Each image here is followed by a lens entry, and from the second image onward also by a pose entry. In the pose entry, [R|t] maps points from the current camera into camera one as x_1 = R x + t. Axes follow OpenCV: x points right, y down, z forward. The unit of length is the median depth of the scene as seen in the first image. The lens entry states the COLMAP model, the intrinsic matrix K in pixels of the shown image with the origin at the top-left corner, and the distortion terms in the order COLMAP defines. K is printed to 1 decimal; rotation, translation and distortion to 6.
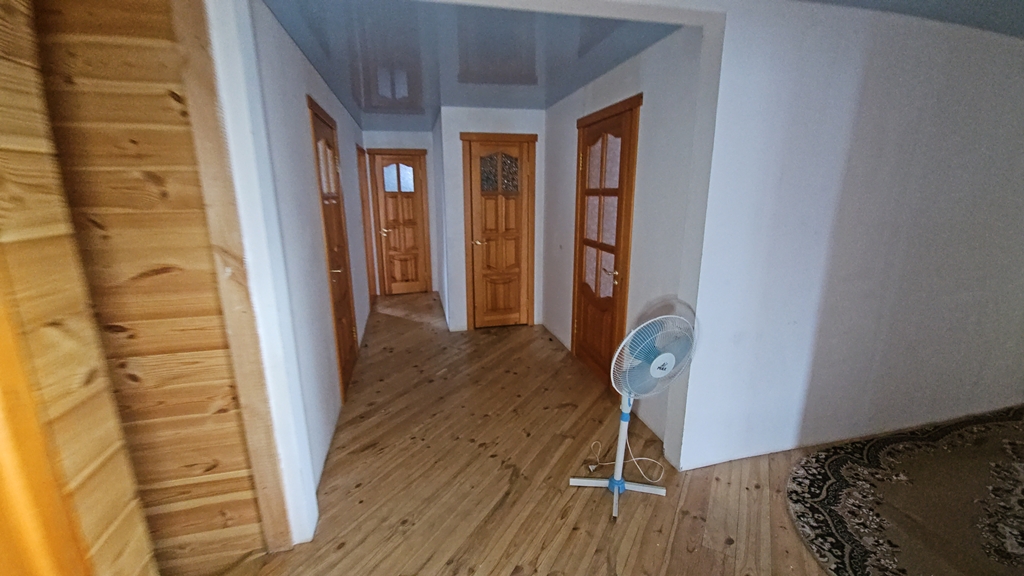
lens RADIAL K [[413.2, 0, 510.1], [0, 413.2, 290.8], [0, 0, 1]] dist [0.000201, -0.000490]
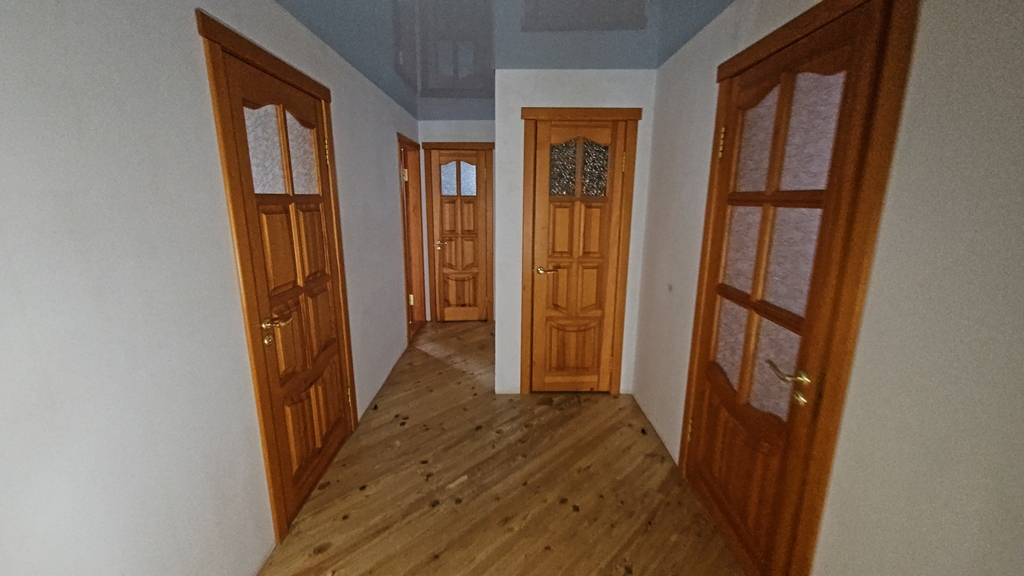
lens RADIAL K [[413.2, 0, 510.1], [0, 413.2, 290.8], [0, 0, 1]] dist [0.000201, -0.000490]
pose [[0.972742, 0.060374, -0.223893, 0.026592], [-0.063211, 0.997985, -0.005518, -0.075359], [0.223109, 0.019520, 0.974598, 0.319795]]
